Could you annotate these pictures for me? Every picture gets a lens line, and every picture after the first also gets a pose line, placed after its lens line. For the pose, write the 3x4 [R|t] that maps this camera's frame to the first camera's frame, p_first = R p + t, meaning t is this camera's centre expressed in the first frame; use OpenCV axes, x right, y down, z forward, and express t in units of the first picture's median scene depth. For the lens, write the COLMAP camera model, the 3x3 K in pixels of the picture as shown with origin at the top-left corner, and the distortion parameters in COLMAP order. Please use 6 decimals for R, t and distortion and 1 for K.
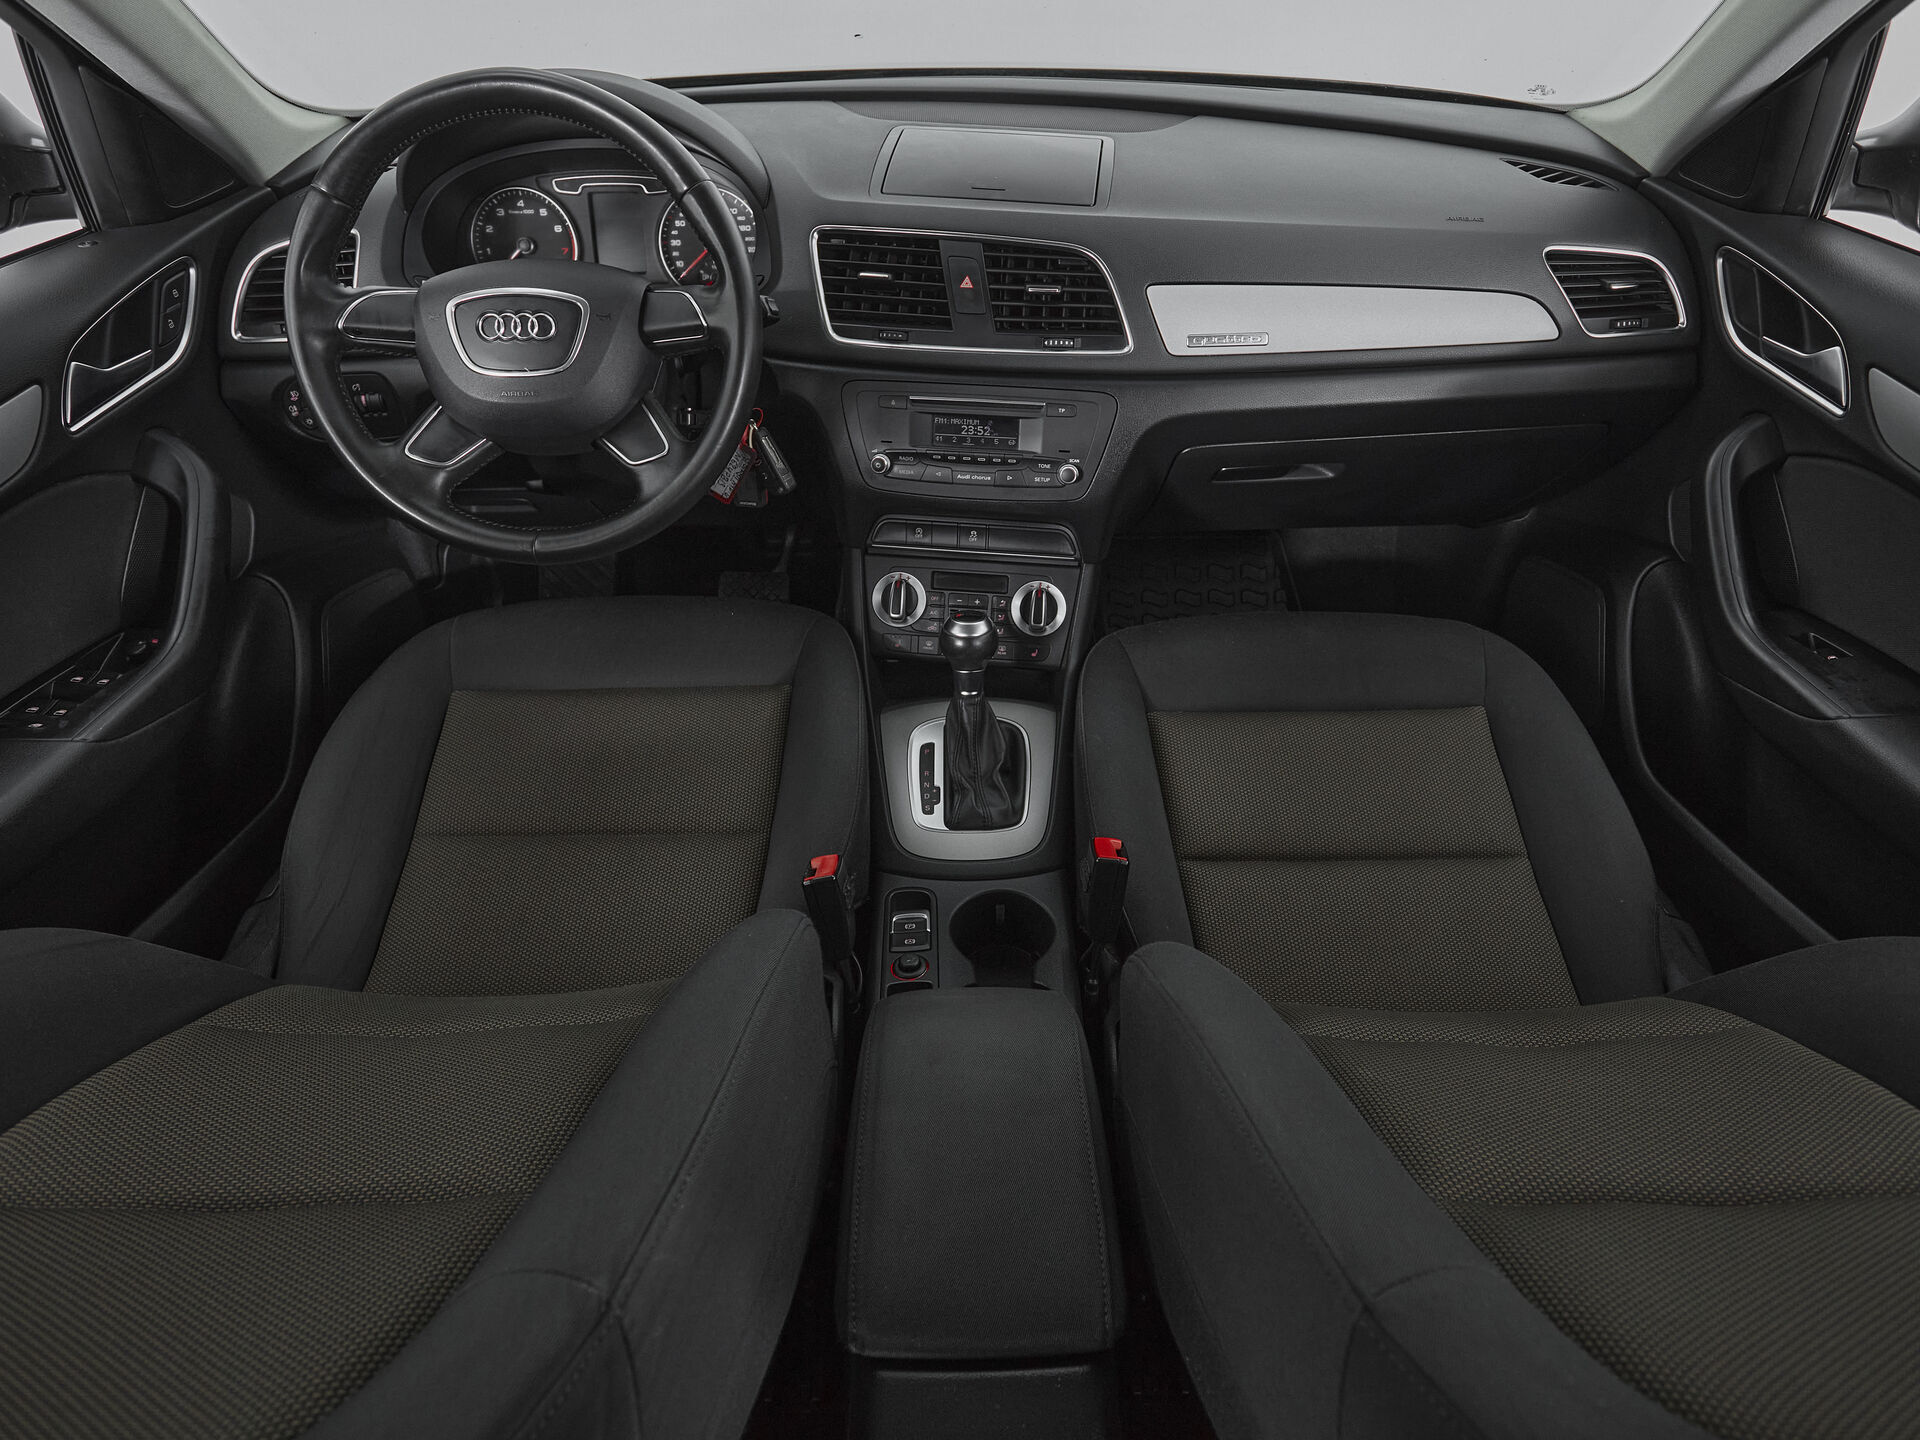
lens RADIAL K [[974.0, 0, 952.3], [0, 974.0, 688.4], [0, 0, 1]] dist [-0.001693, -0.000945]
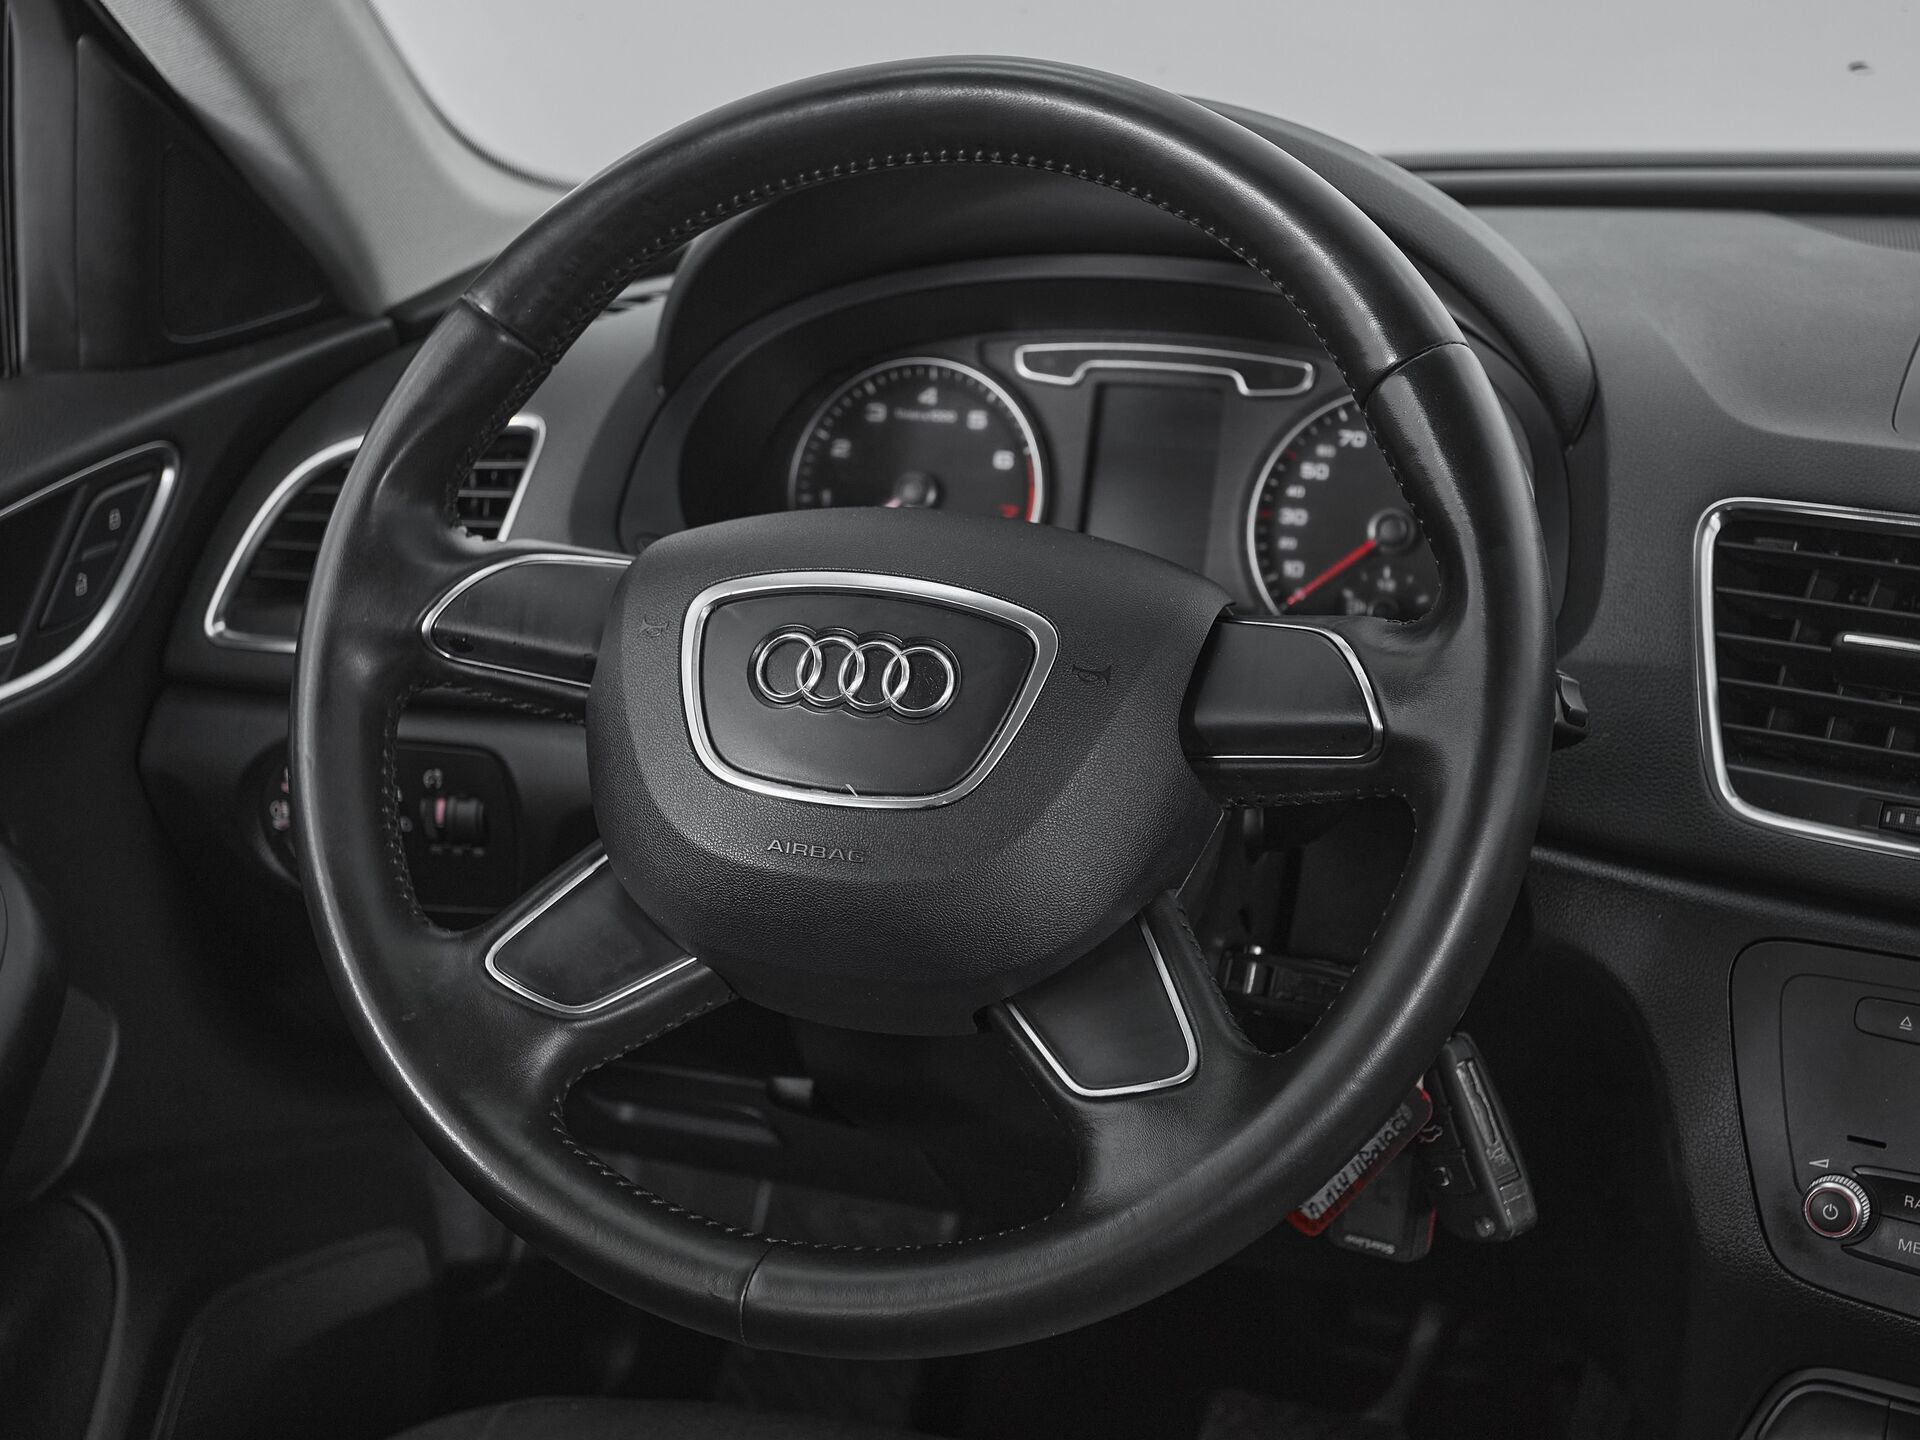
lens RADIAL K [[2381.3, 0, 997.0], [0, 2381.3, 802.8], [0, 0, 1]] dist [0.018267, 0.014229]
pose [[0.941103, 0.118204, -0.316785, -0.102070], [-0.216148, 0.930785, -0.294822, -0.072092], [0.260010, 0.345931, 0.901514, 0.214180]]
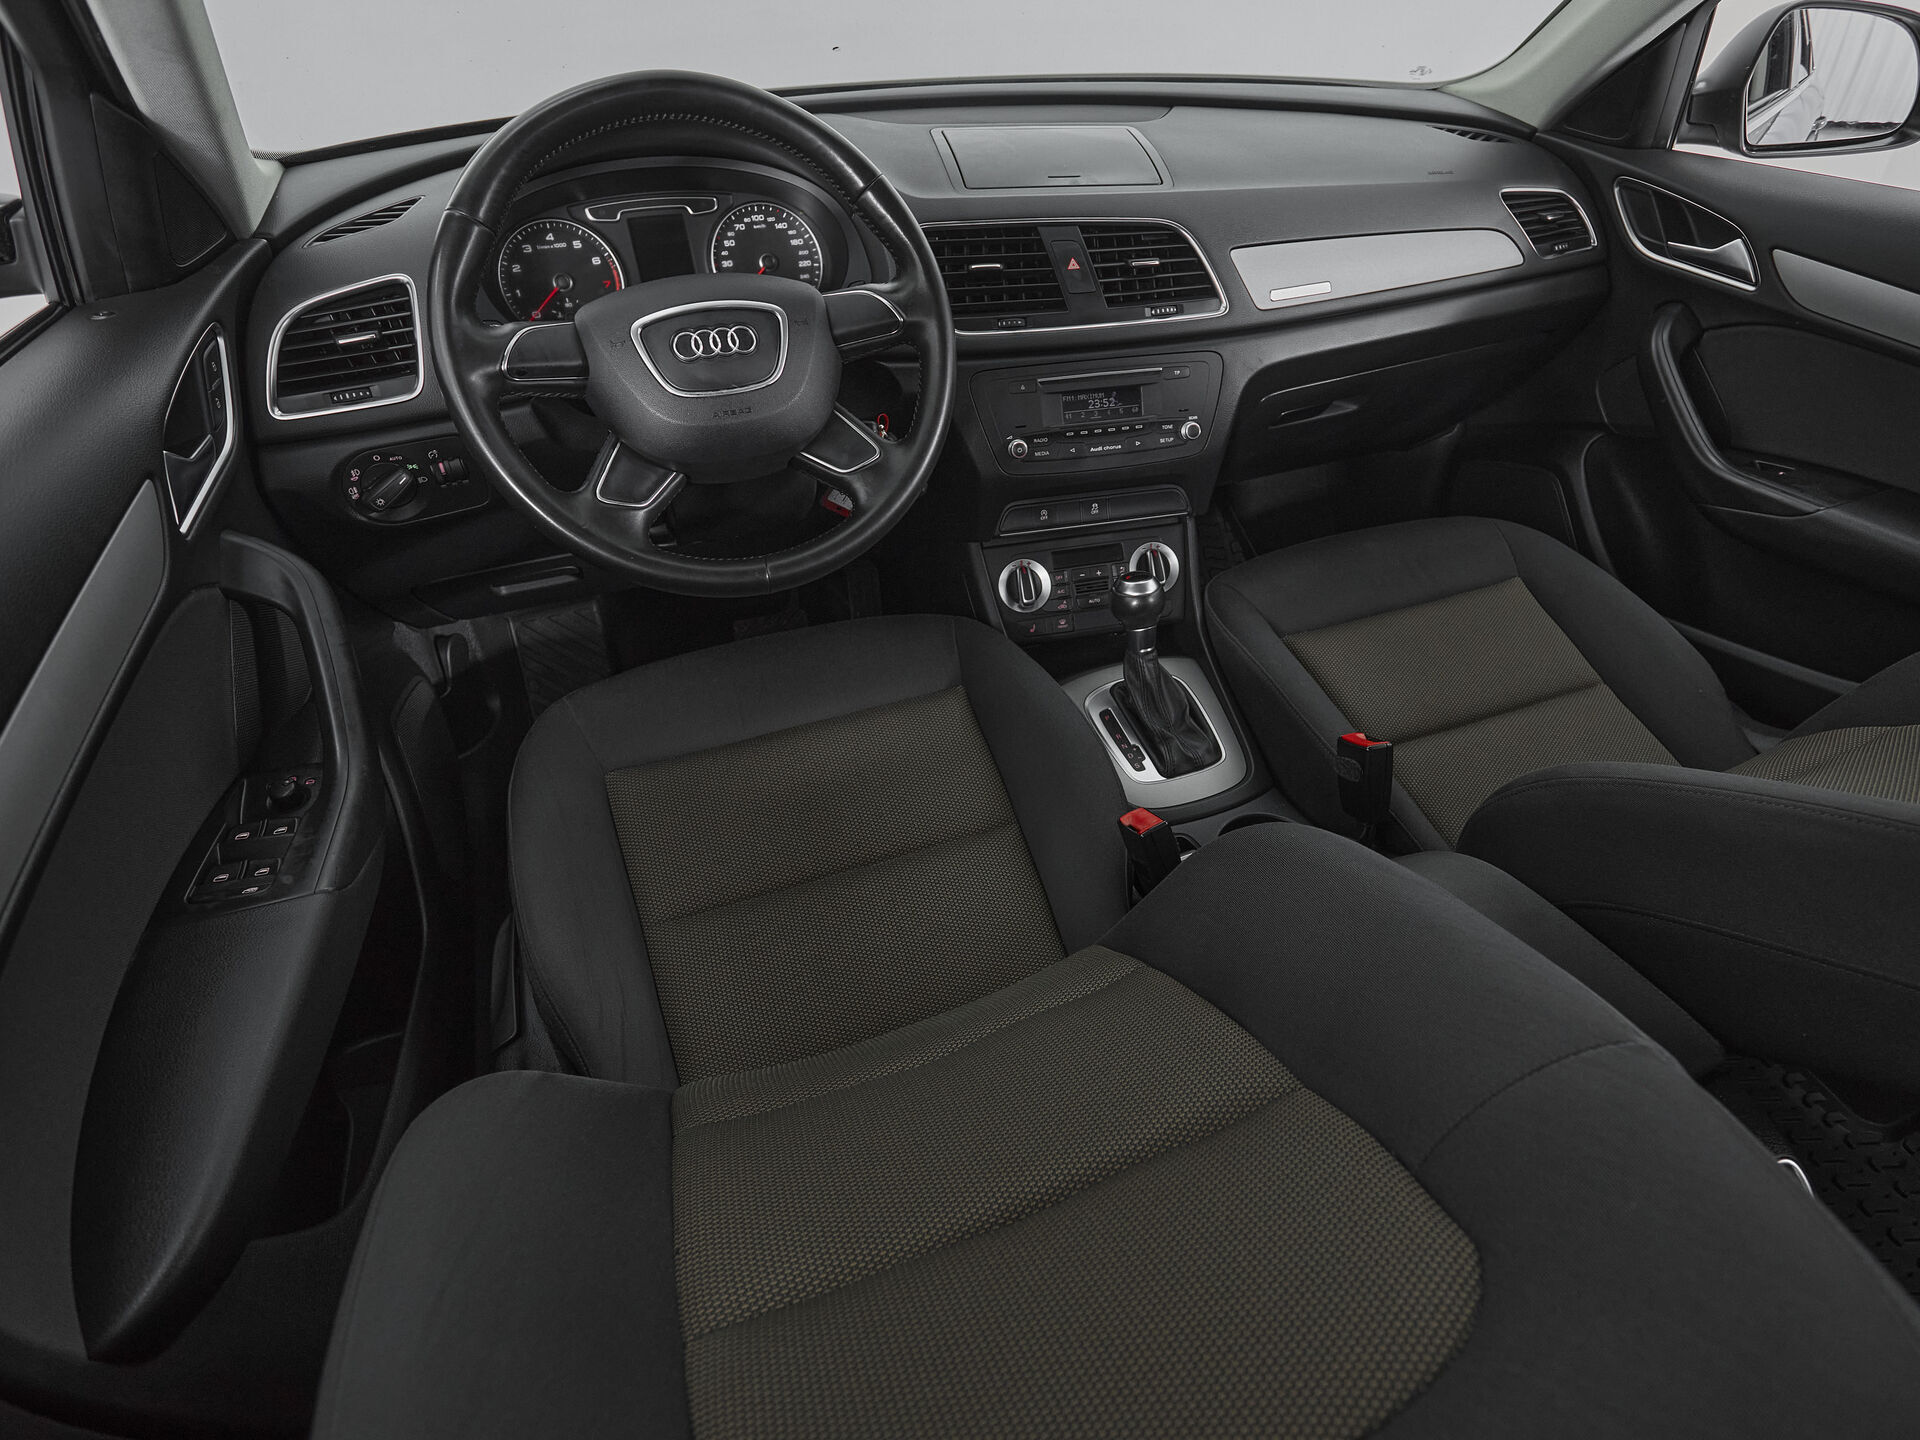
lens RADIAL K [[993.3, 0, 960.0], [0, 993.3, 720.0], [0, 0, 1]] dist [-0.002327, 0.000201]
pose [[0.934404, -0.222184, 0.278432, -0.505897], [0.228984, 0.973395, 0.008295, 0.024457], [-0.272867, 0.056005, 0.960420, 0.033259]]
